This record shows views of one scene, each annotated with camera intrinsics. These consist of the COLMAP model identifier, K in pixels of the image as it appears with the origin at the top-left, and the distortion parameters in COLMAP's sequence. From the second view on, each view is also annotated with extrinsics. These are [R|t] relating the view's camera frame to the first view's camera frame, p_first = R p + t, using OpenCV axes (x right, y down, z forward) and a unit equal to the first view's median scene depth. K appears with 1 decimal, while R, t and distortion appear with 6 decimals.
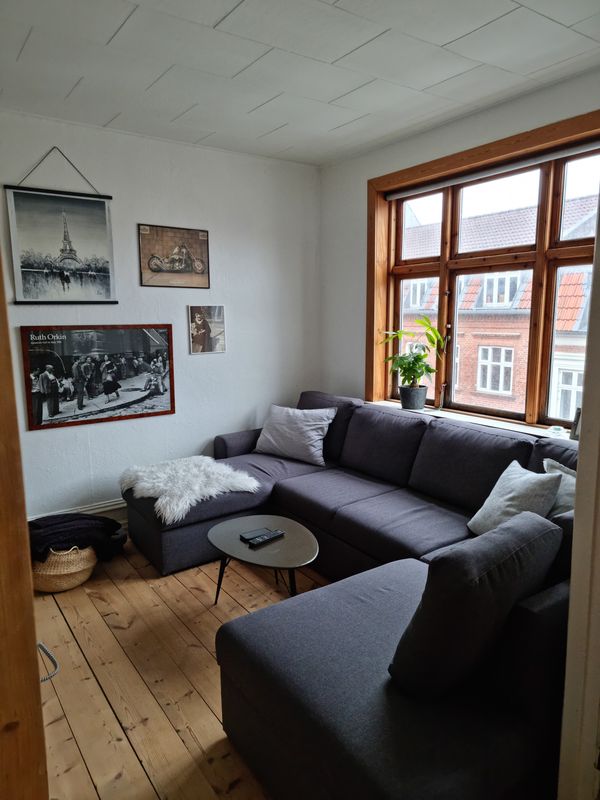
lens RADIAL K [[557.5, 0, 300.0], [0, 557.5, 400.0], [0, 0, 1]] dist [0.068319, -0.004013]
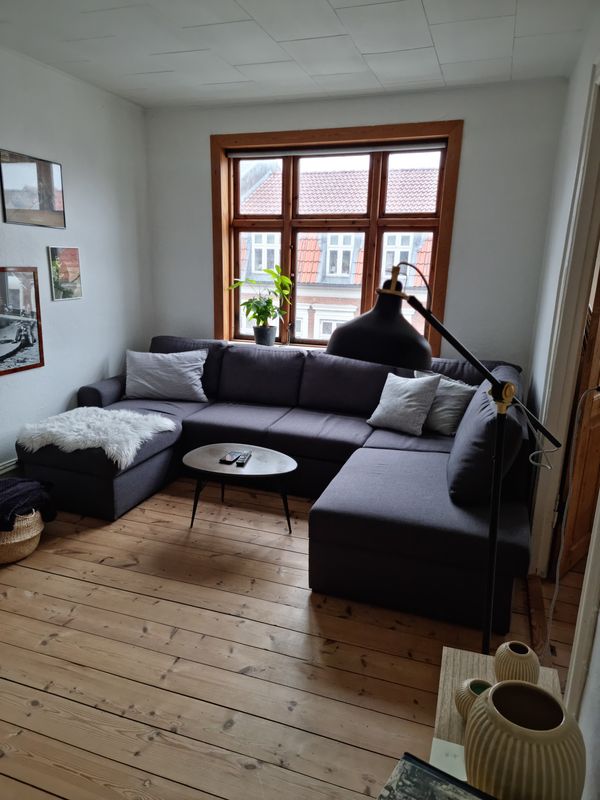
lens RADIAL K [[557.5, 0, 300.0], [0, 557.5, 400.0], [0, 0, 1]] dist [0.068319, -0.004013]
pose [[0.811108, -0.116381, 0.573202, -0.437737], [0.064413, 0.991817, 0.110228, 0.004220], [-0.581339, -0.052485, 0.811967, -0.005754]]
